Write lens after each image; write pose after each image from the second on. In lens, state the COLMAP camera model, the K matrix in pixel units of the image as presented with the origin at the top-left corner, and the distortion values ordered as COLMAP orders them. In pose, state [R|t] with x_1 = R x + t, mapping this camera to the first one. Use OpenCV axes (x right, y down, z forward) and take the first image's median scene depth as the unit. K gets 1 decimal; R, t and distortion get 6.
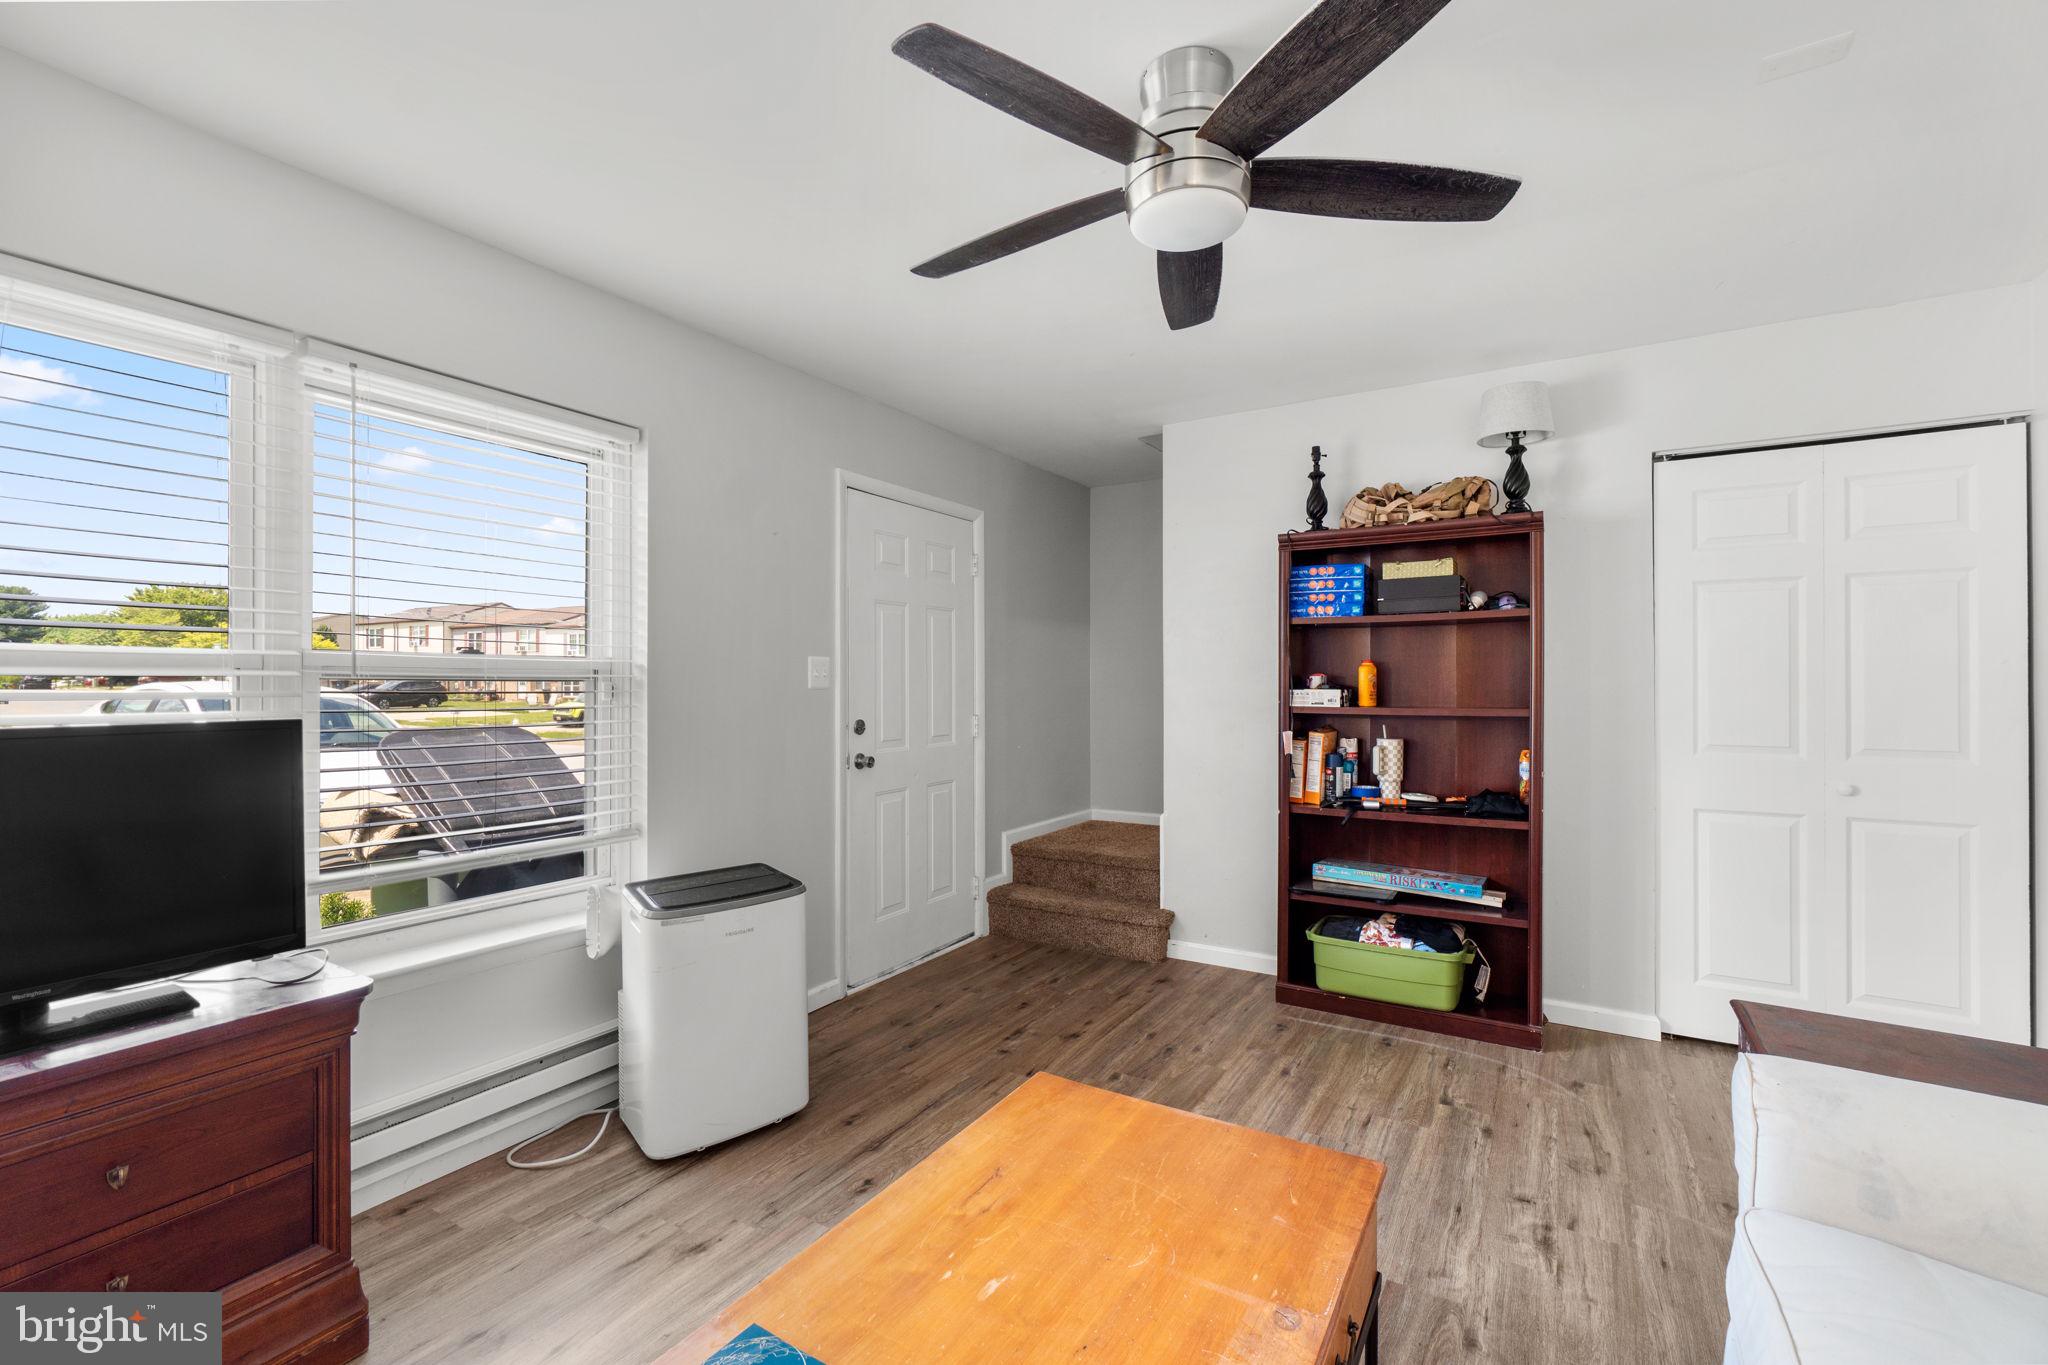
lens RADIAL K [[902.7, 0, 1024.0], [0, 902.7, 682.5], [0, 0, 1]] dist [0.002845, 0.000334]
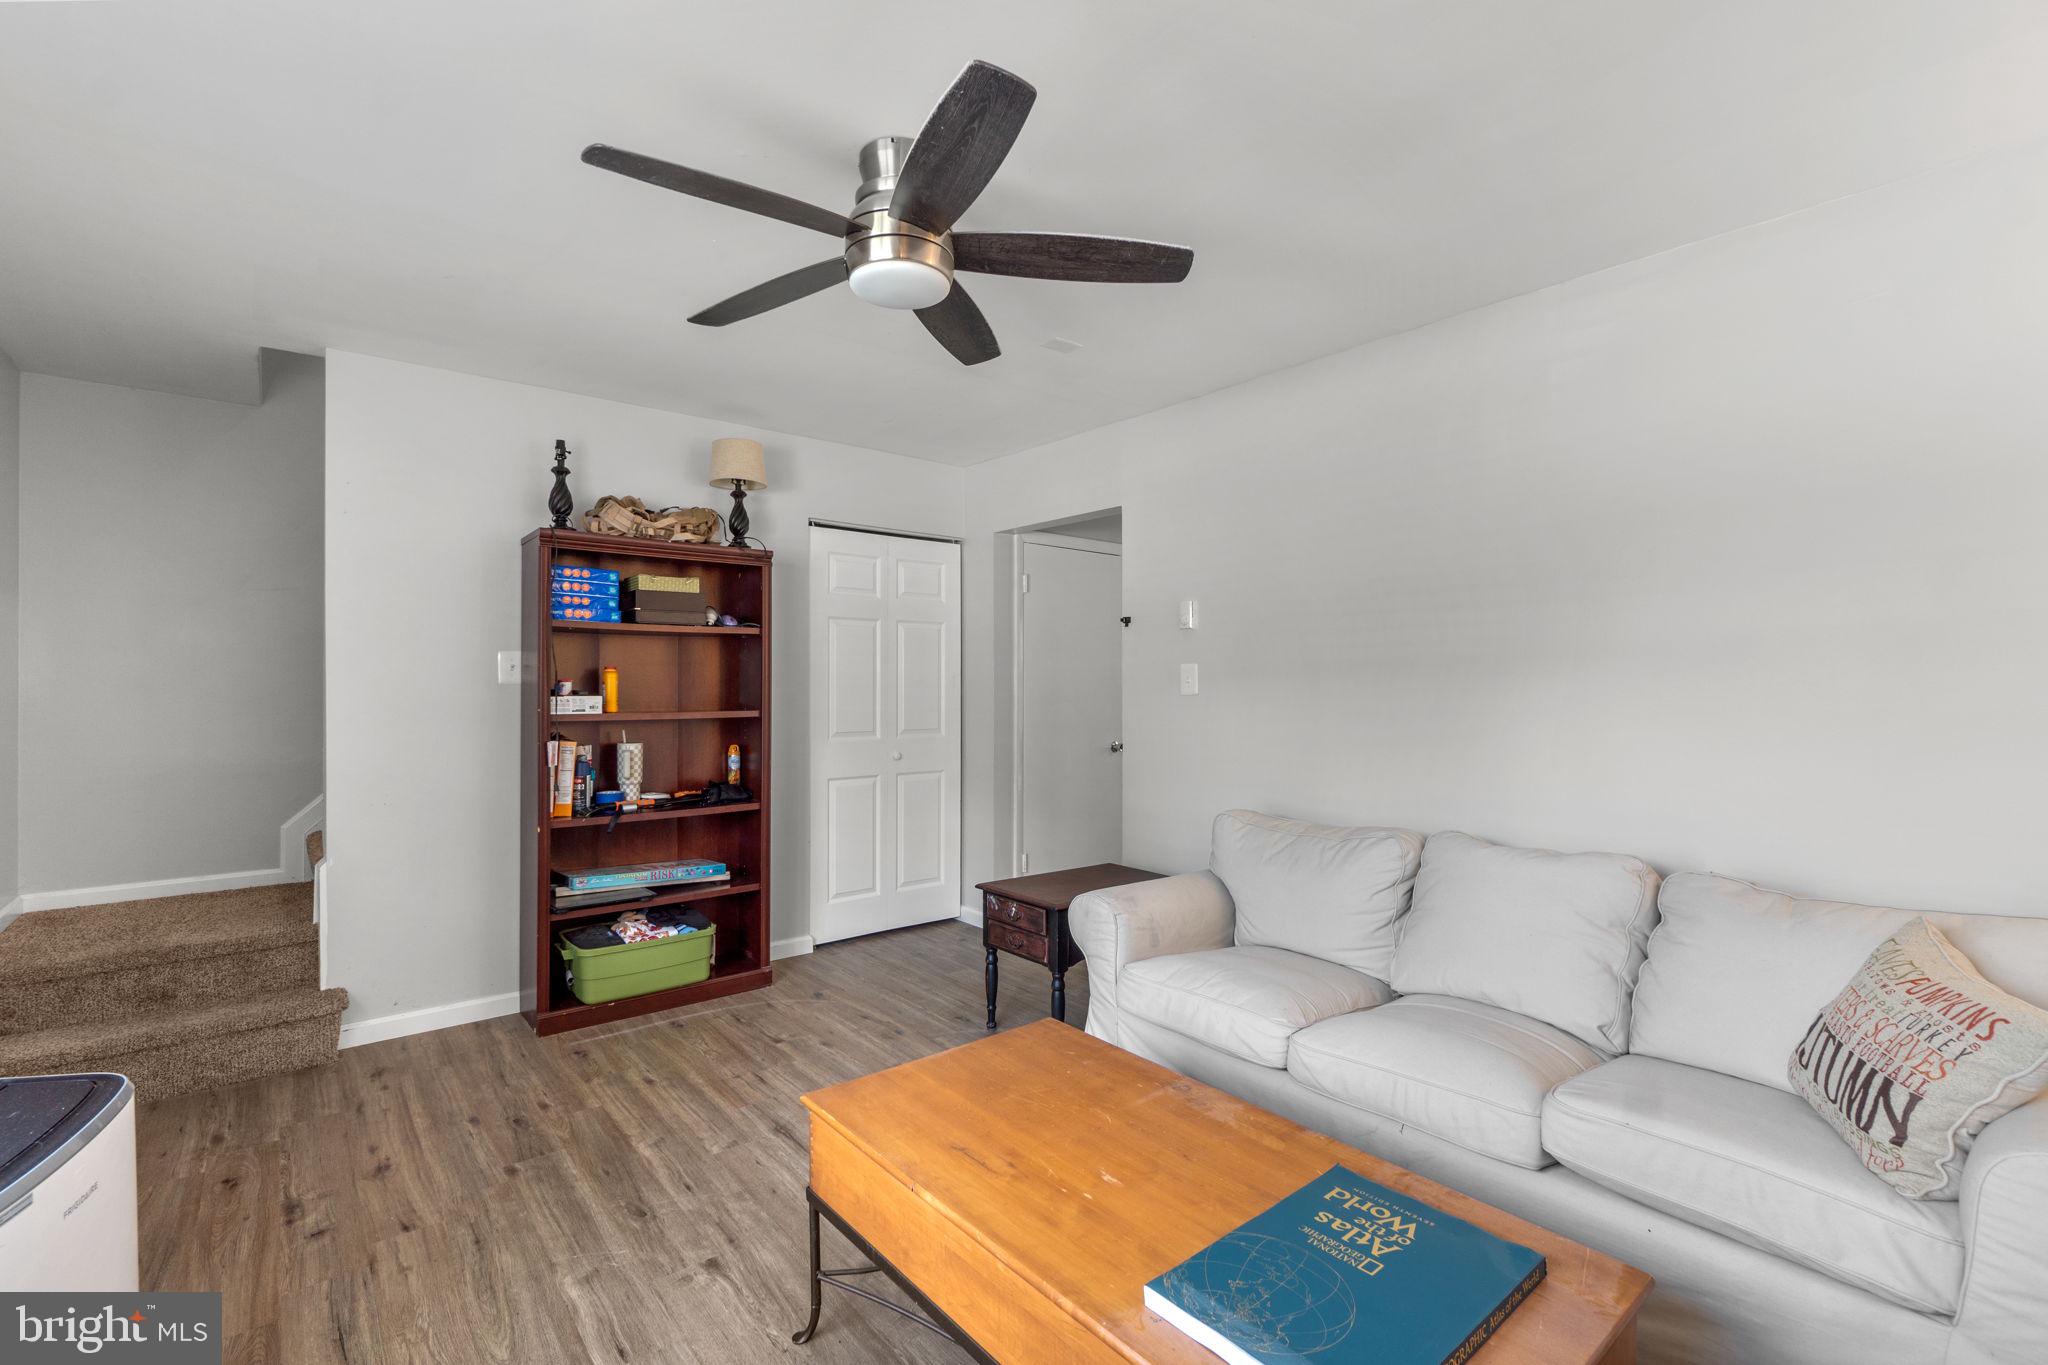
lens RADIAL K [[885.4, 0, 1027.2], [0, 885.4, 689.5], [0, 0, 1]] dist [0.000900, 0.000200]
pose [[0.322013, -0.001582, 0.946734, -0.424398], [-0.001323, 0.999997, 0.002121, -0.001865], [-0.946734, -0.001936, 0.322009, 0.249168]]
